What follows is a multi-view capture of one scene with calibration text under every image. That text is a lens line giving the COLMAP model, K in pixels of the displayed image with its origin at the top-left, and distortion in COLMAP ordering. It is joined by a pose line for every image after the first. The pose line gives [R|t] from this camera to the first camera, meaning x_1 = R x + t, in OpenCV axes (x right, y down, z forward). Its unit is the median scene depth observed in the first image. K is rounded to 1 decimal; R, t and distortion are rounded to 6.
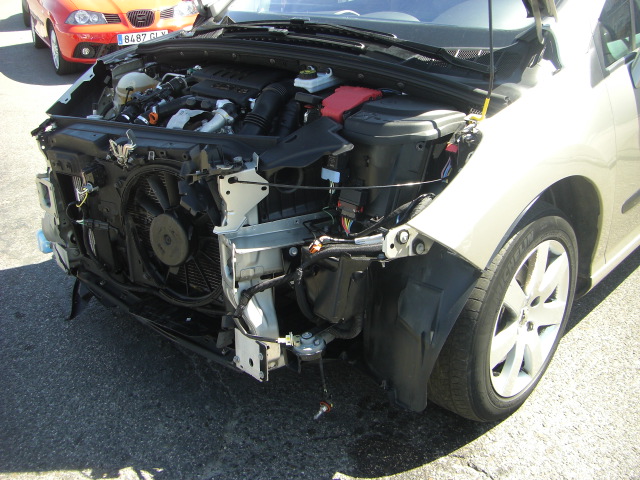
lens RADIAL K [[713.3, 0, 316.7], [0, 713.3, 218.3], [0, 0, 1]] dist [-0.134567, 0.000000]
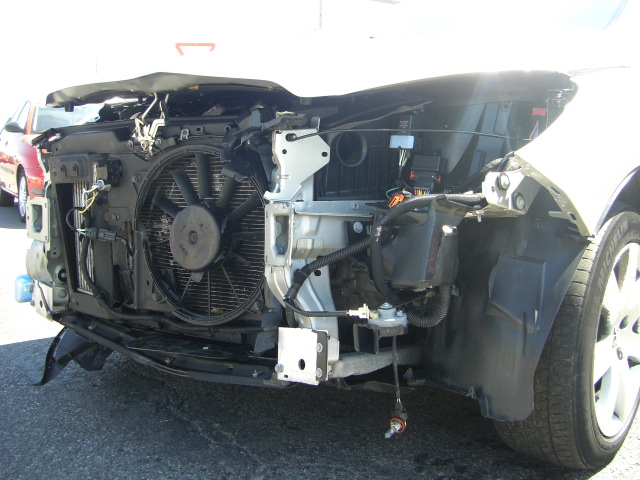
lens RADIAL K [[713.3, 0, 315.7], [0, 713.3, 213.9], [0, 0, 1]] dist [-0.134567, 0.000000]
pose [[0.997009, 0.042143, 0.064791, -0.124172], [-0.020645, 0.953023, -0.302192, 0.258853], [-0.074482, 0.299951, 0.951043, 0.190698]]
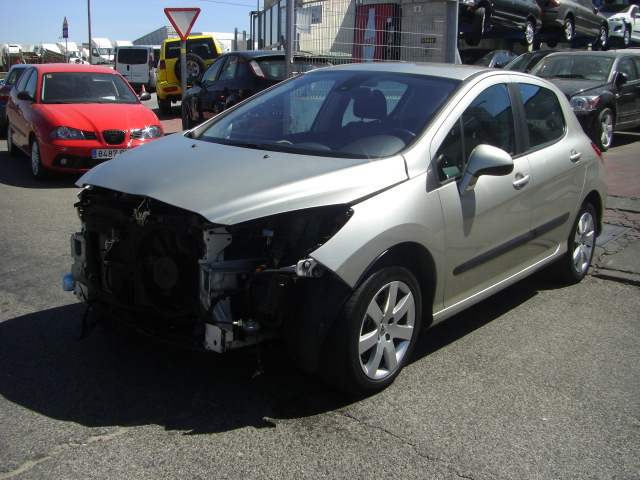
lens RADIAL K [[713.3, 0, 318.8], [0, 713.3, 235.7], [0, 0, 1]] dist [-0.134567, 0.000000]
pose [[0.994959, 0.052140, 0.085666, -0.005693], [-0.038121, 0.986733, -0.157815, 0.192627], [-0.092758, 0.153754, 0.983746, -0.640778]]
